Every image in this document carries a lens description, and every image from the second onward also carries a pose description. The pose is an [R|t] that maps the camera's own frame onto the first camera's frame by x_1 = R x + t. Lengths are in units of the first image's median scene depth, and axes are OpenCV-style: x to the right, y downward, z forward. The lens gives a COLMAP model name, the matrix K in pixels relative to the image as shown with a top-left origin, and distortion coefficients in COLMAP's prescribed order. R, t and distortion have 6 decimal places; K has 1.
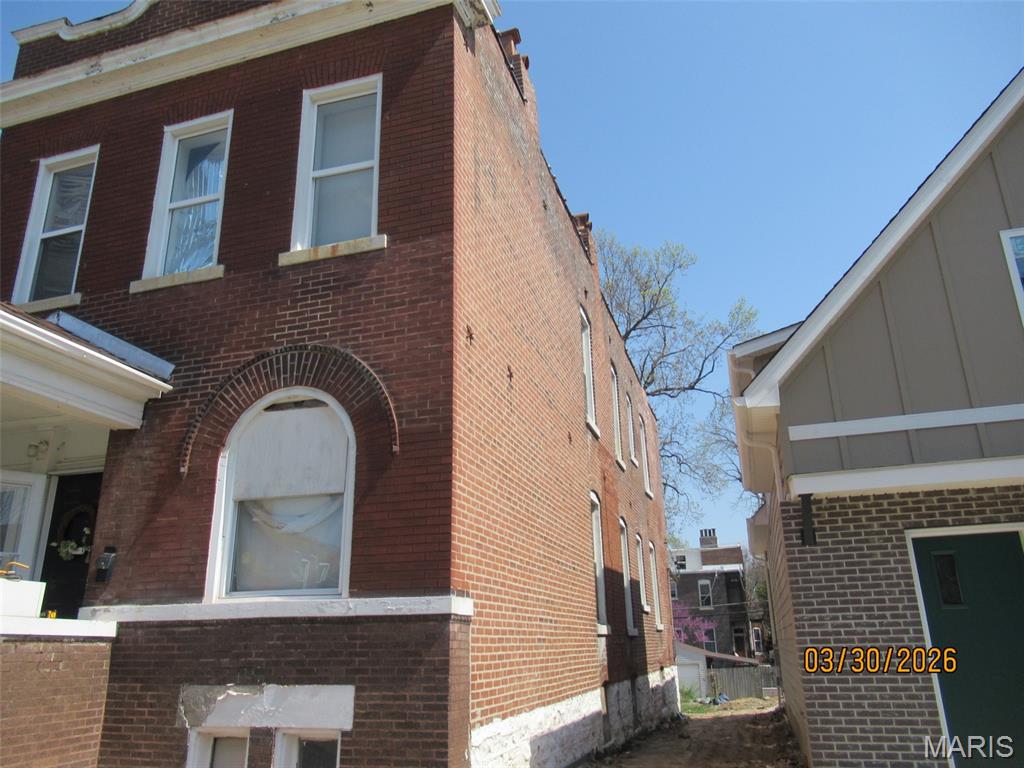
lens RADIAL K [[768.0, 0, 516.5], [0, 768.0, 378.4], [0, 0, 1]] dist [-0.037480, 0.028597]
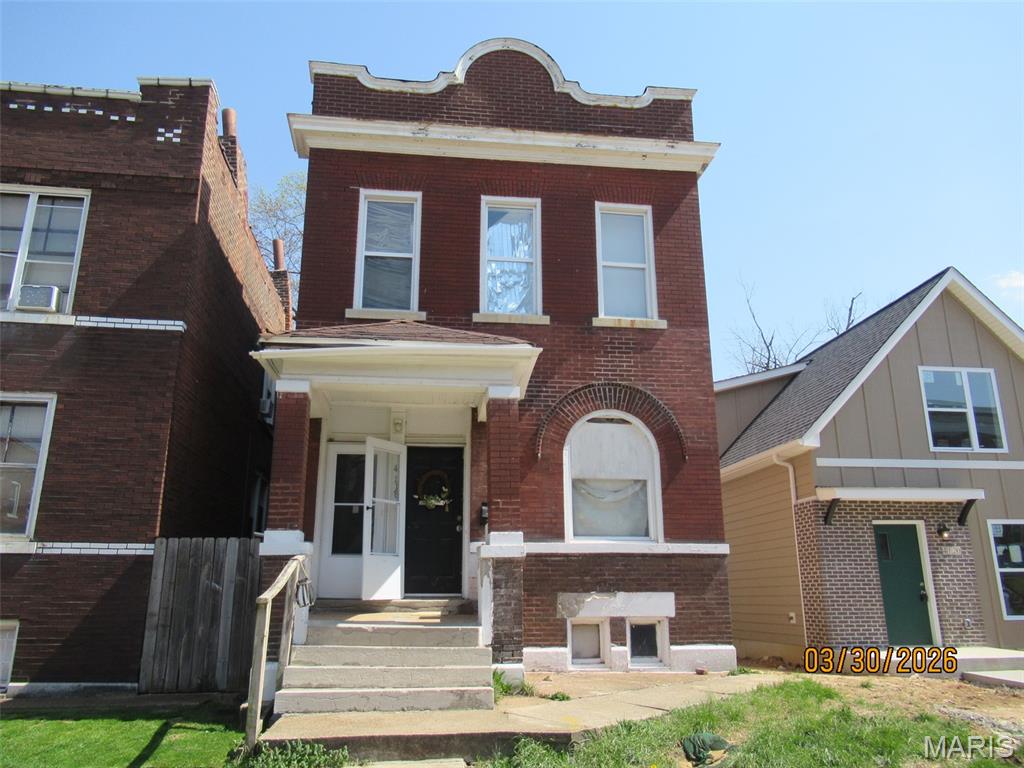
lens RADIAL K [[768.0, 0, 516.5], [0, 768.0, 378.4], [0, 0, 1]] dist [-0.037480, 0.028597]
pose [[0.908932, 0.129376, 0.396365, -1.111062], [-0.149544, 0.988547, 0.020261, -0.055599], [-0.389204, -0.077690, 0.917870, -0.370833]]
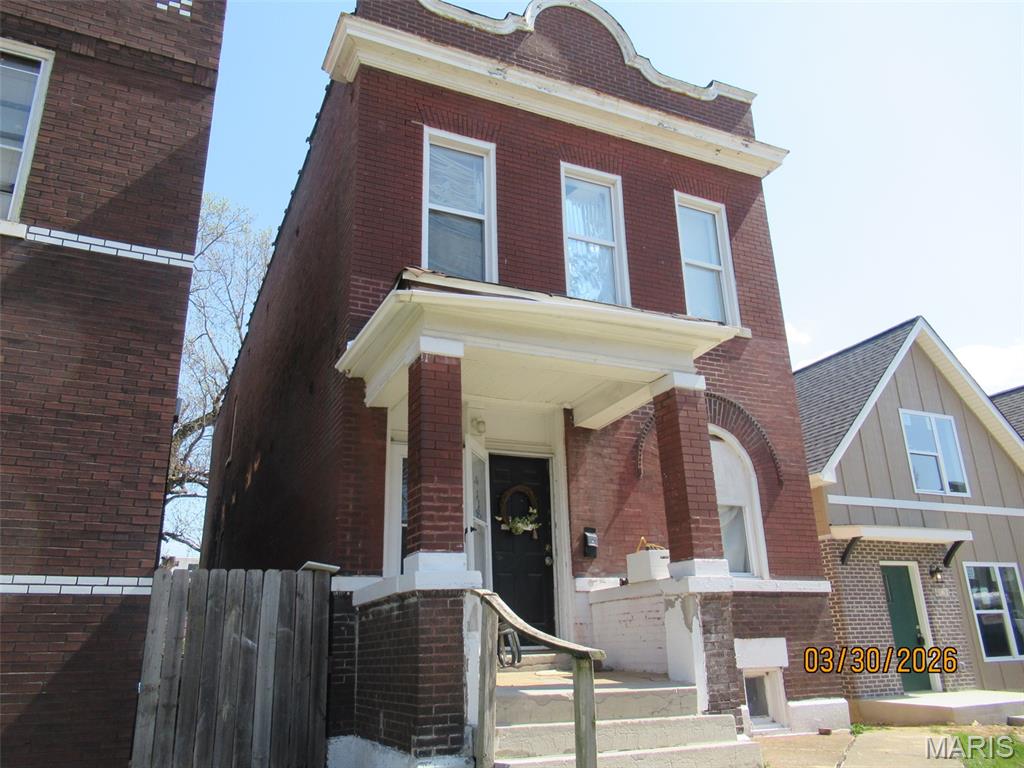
lens RADIAL K [[768.0, 0, 516.5], [0, 768.0, 378.4], [0, 0, 1]] dist [-0.037480, 0.028597]
pose [[0.740282, 0.223250, 0.634147, -1.428966], [-0.206618, 0.973153, -0.101398, 0.141974], [-0.639759, -0.055963, 0.766535, 0.182871]]
